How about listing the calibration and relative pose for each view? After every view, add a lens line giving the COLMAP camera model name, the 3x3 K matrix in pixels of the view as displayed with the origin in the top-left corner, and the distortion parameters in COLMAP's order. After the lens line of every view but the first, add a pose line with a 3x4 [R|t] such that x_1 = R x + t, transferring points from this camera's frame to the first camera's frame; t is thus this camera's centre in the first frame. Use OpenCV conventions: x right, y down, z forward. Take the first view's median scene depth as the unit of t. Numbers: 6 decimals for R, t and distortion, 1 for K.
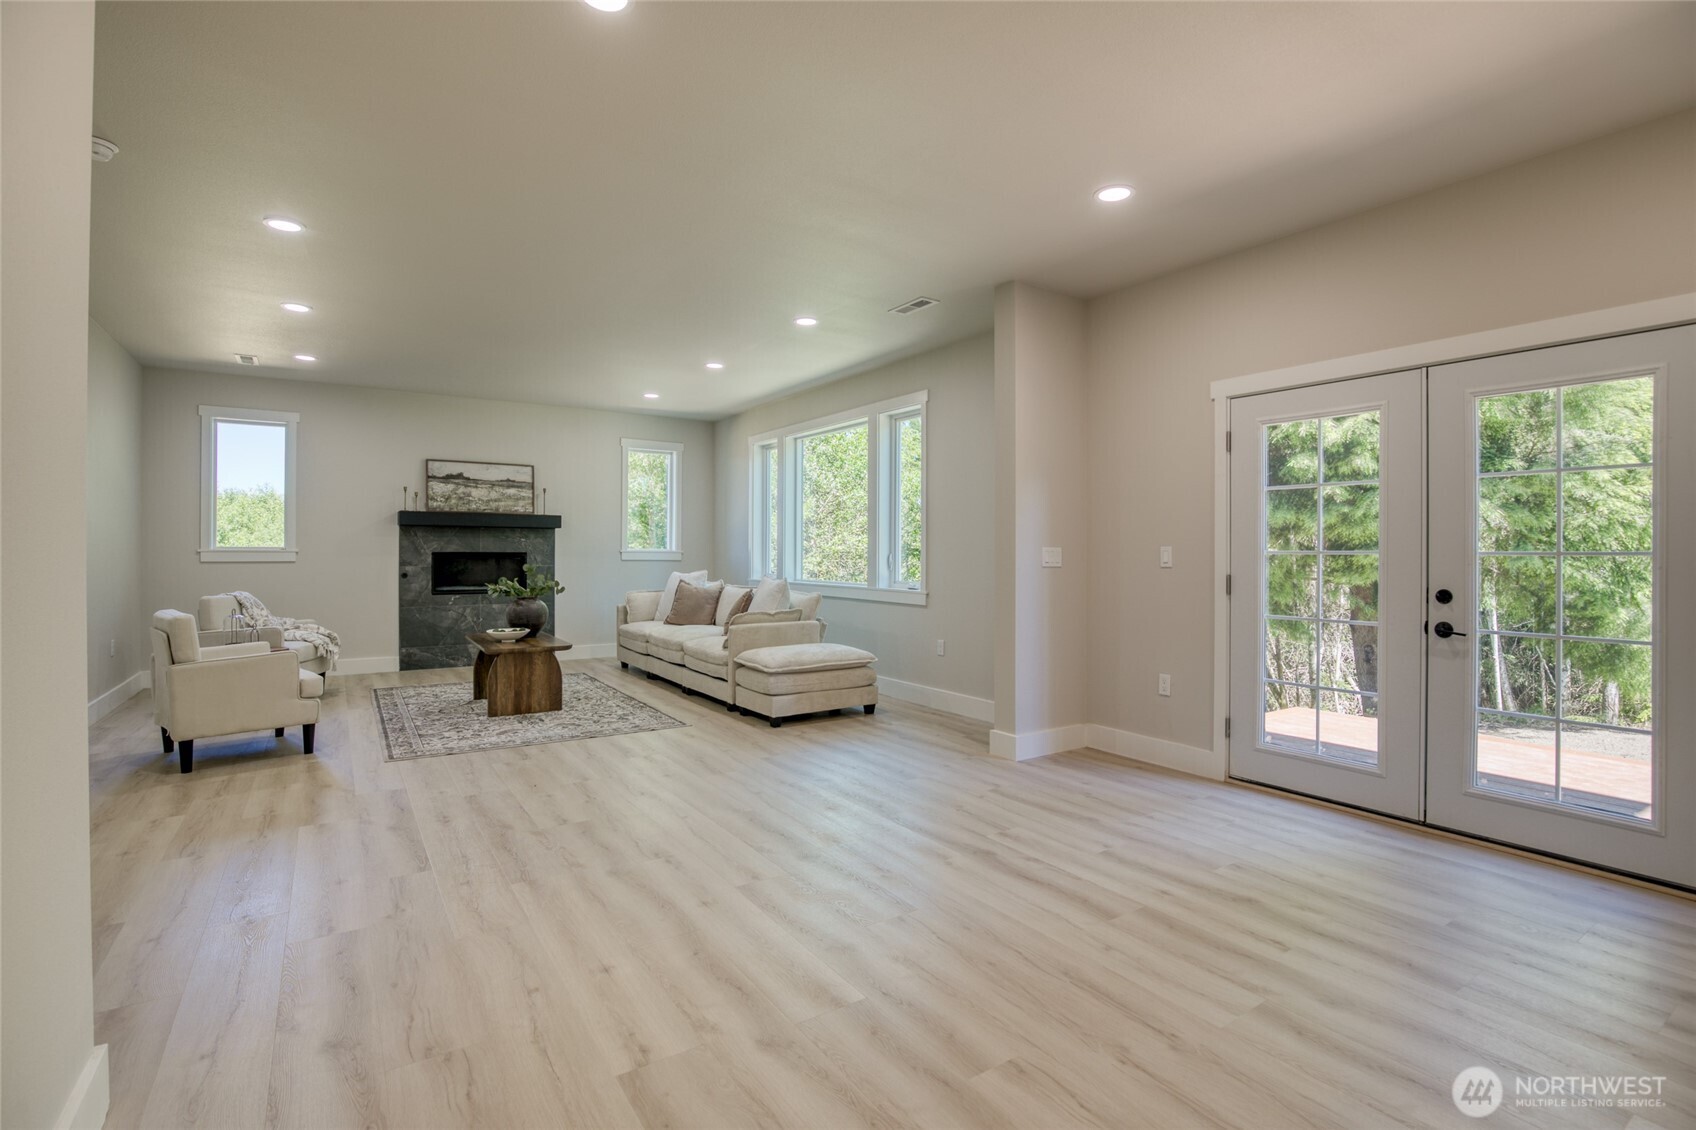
lens RADIAL K [[797.2, 0, 844.8], [0, 797.2, 553.7], [0, 0, 1]] dist [-0.035122, 0.007041]
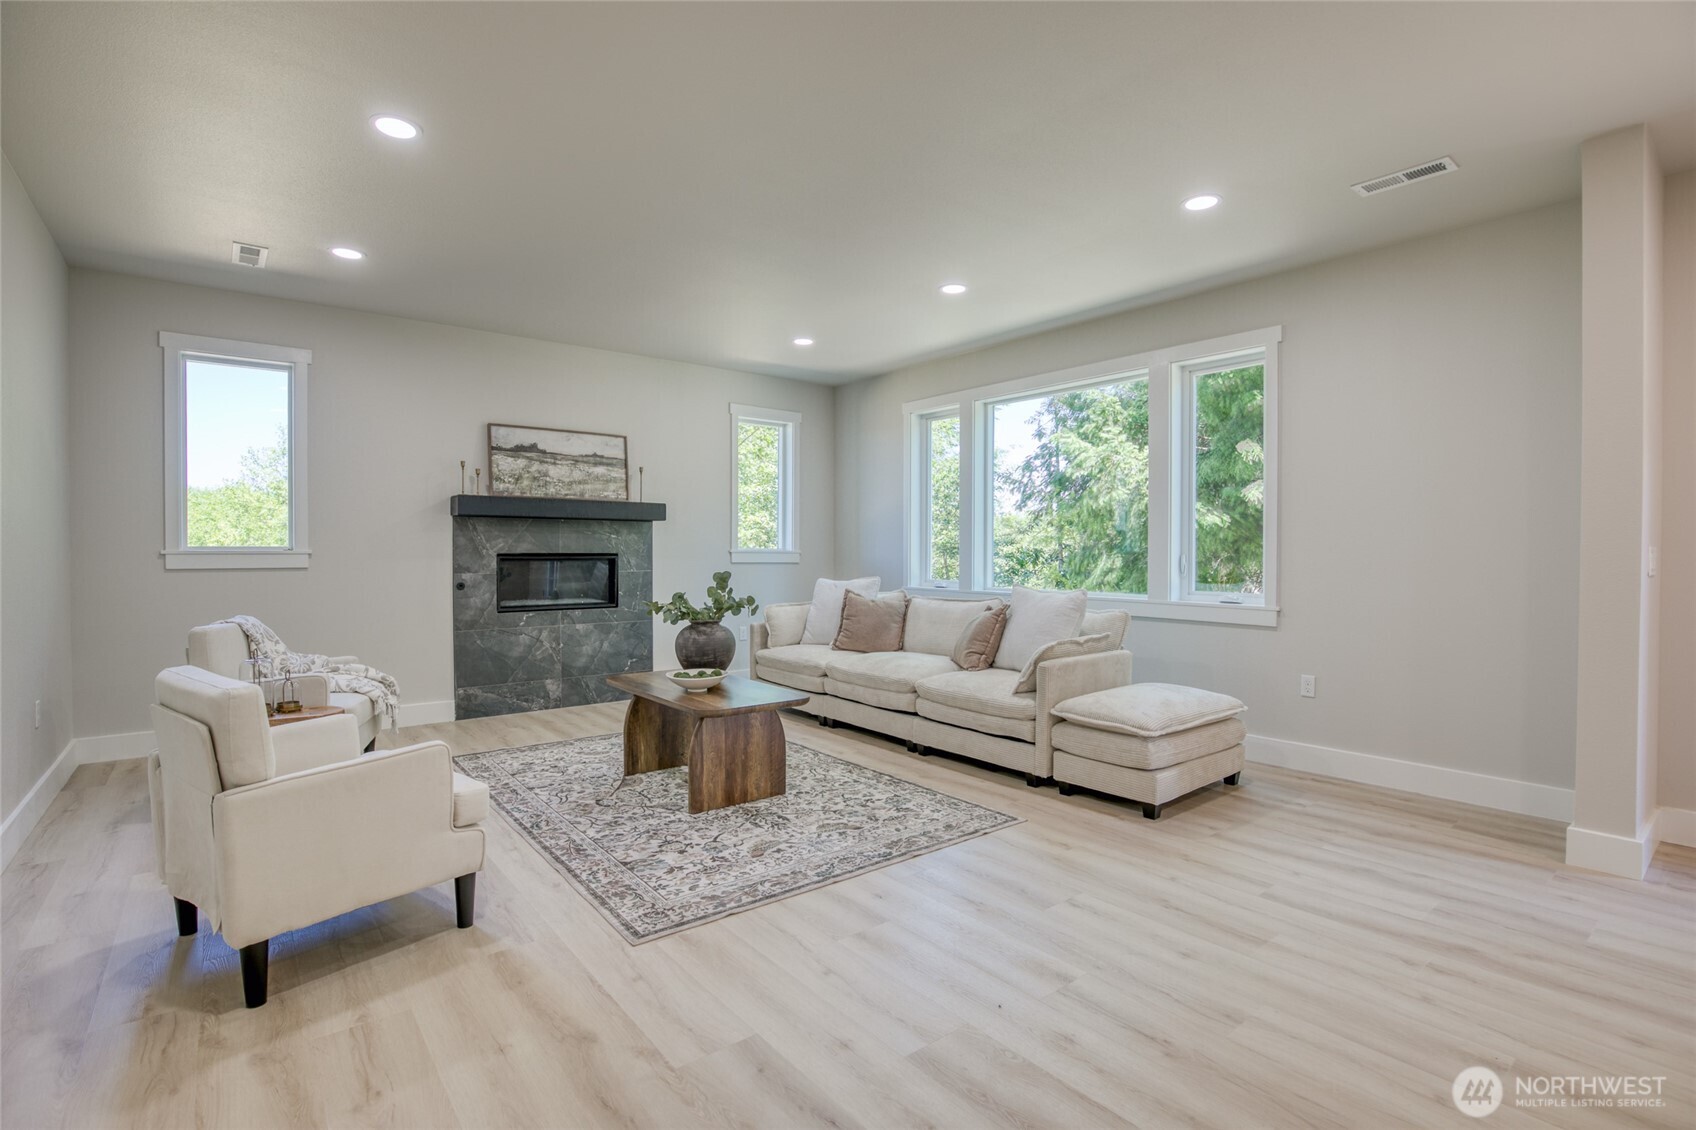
lens RADIAL K [[797.2, 0, 844.3], [0, 797.2, 566.0], [0, 0, 1]] dist [-0.035122, 0.007041]
pose [[0.995792, -0.004070, 0.091549, -0.330361], [0.002471, 0.999843, 0.017570, -0.002932], [-0.091606, -0.017269, 0.995646, 0.306540]]
